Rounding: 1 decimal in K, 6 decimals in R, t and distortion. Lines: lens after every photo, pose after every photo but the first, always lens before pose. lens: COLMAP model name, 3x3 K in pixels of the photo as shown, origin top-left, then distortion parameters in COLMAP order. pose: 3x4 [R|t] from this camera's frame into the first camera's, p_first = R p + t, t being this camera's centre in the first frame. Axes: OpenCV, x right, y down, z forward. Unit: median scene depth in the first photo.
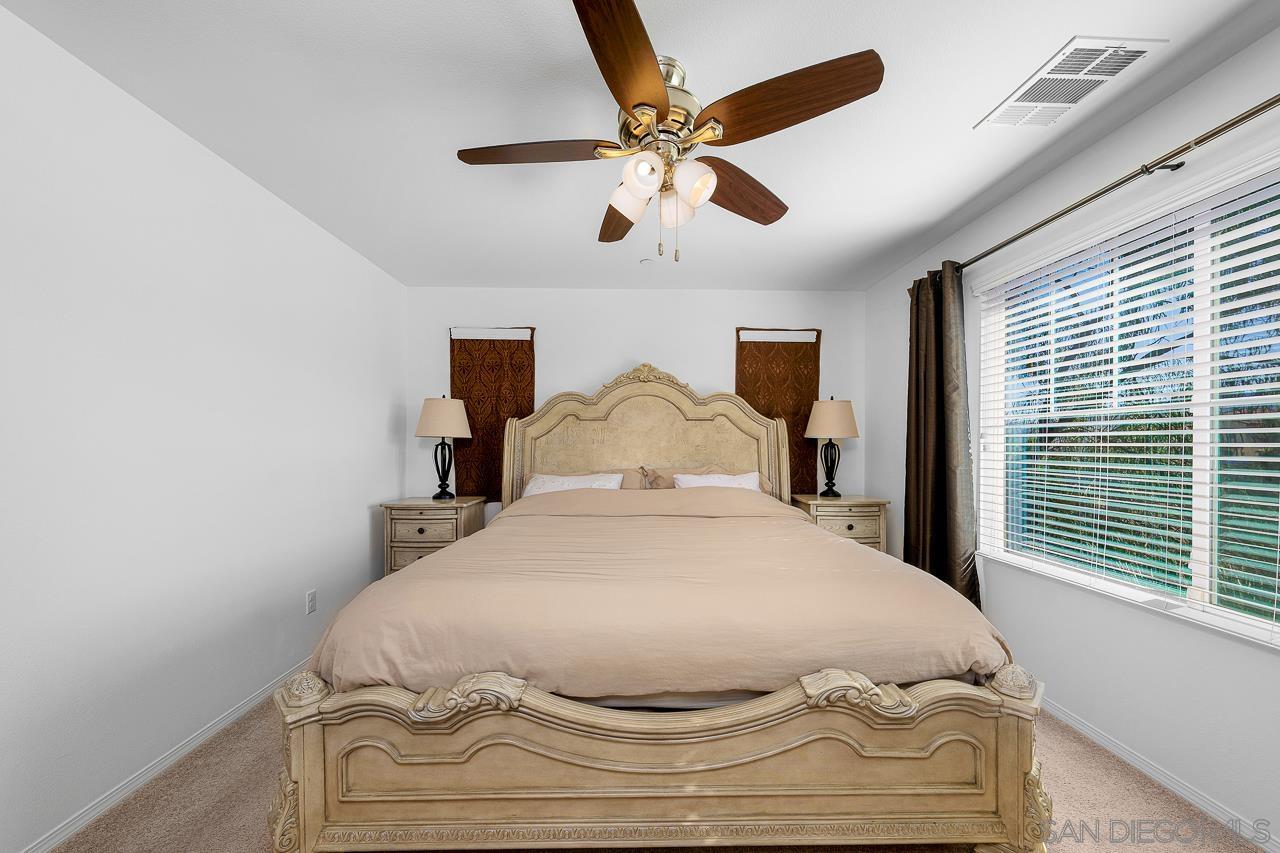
lens RADIAL K [[450.5, 0, 644.5], [0, 450.5, 444.9], [0, 0, 1]] dist [-0.002165, -0.000091]
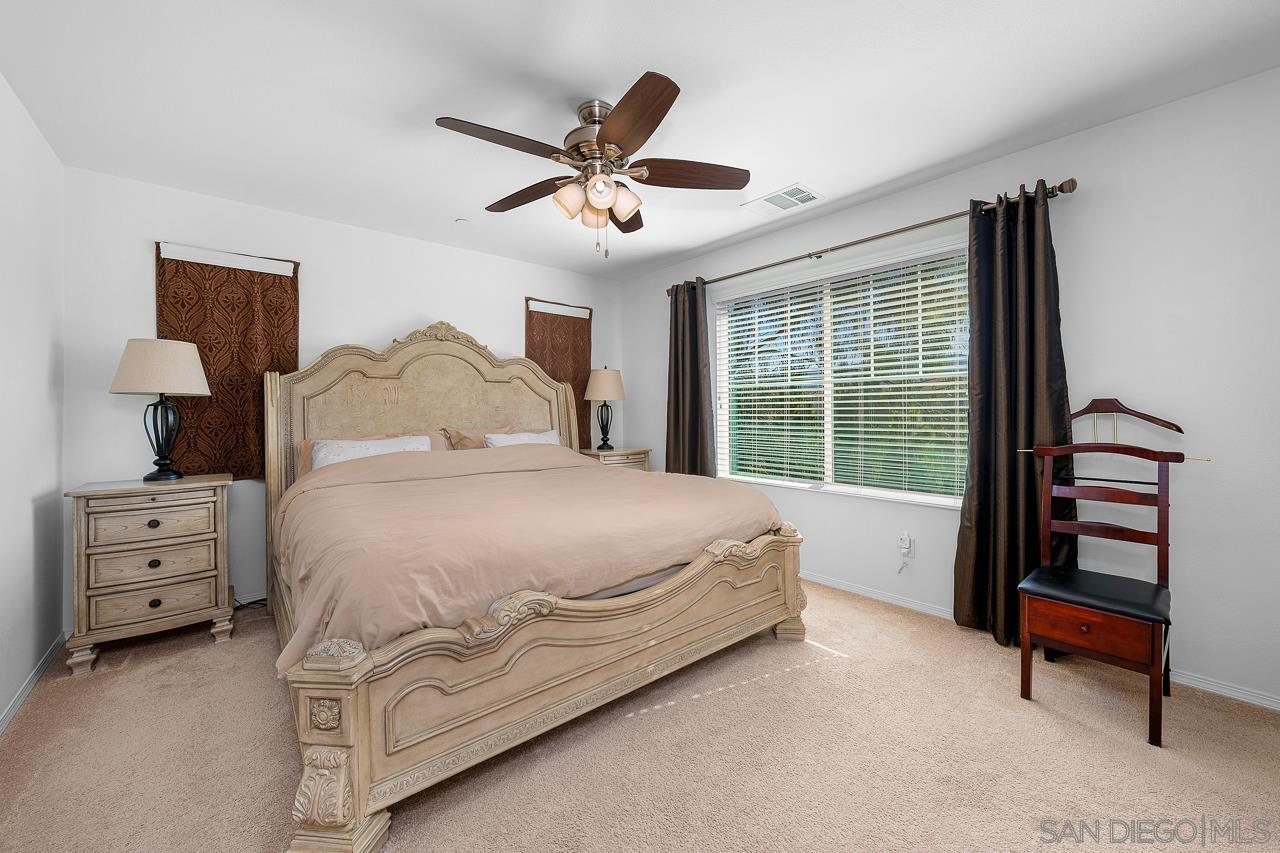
lens RADIAL K [[492.7, 0, 619.5], [0, 492.7, 407.1], [0, 0, 1]] dist [0.000377, 0.000097]
pose [[0.792378, 0.001558, 0.610029, -0.377727], [0.007266, 0.999902, -0.011991, 0.019776], [-0.609987, 0.013933, 0.792289, -0.069448]]
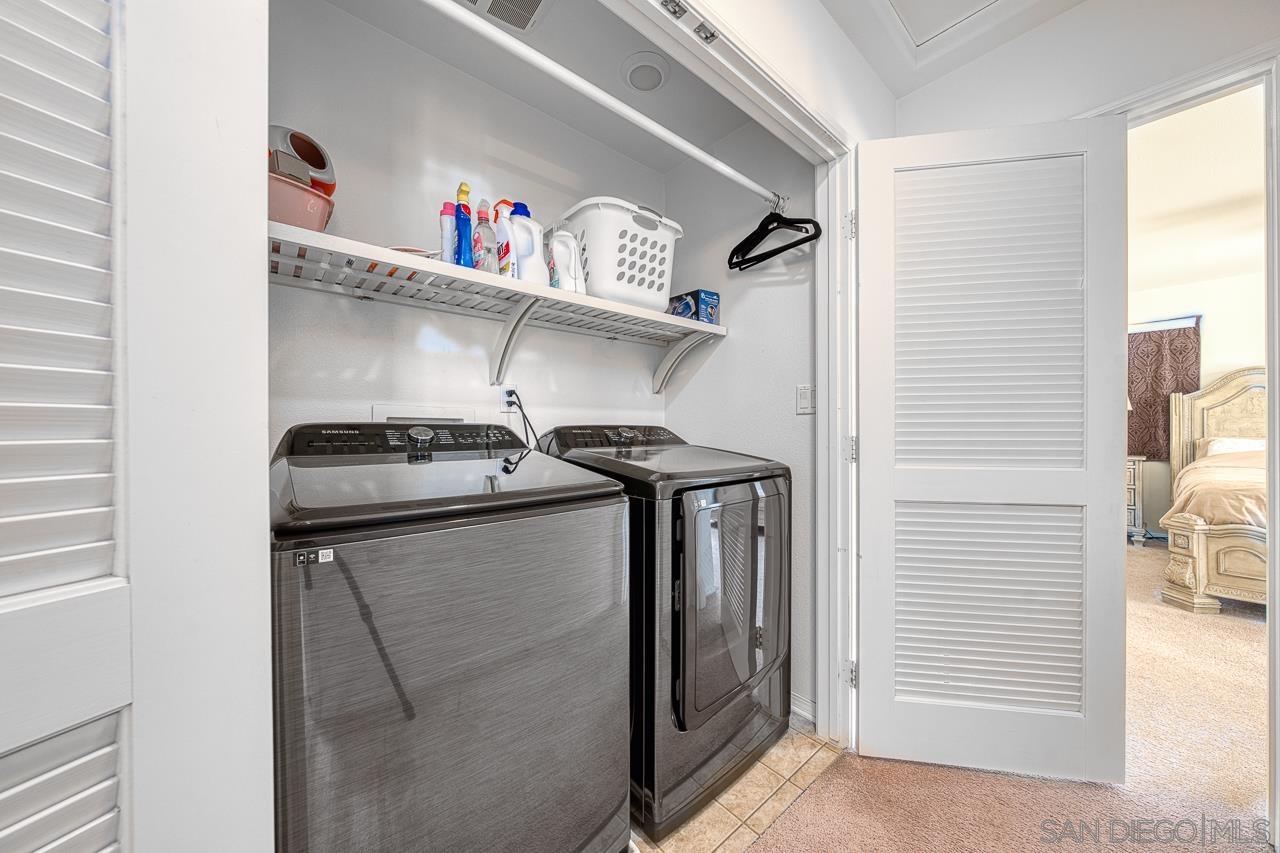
lens RADIAL K [[436.1, 0, 661.4], [0, 436.1, 431.9], [0, 0, 1]] dist [-0.006114, -0.000116]
pose [[0.644488, 0.005707, -0.764593, -0.332025], [-0.000856, 0.999977, 0.006742, 0.044524], [0.764614, -0.003690, 0.644478, -0.936419]]
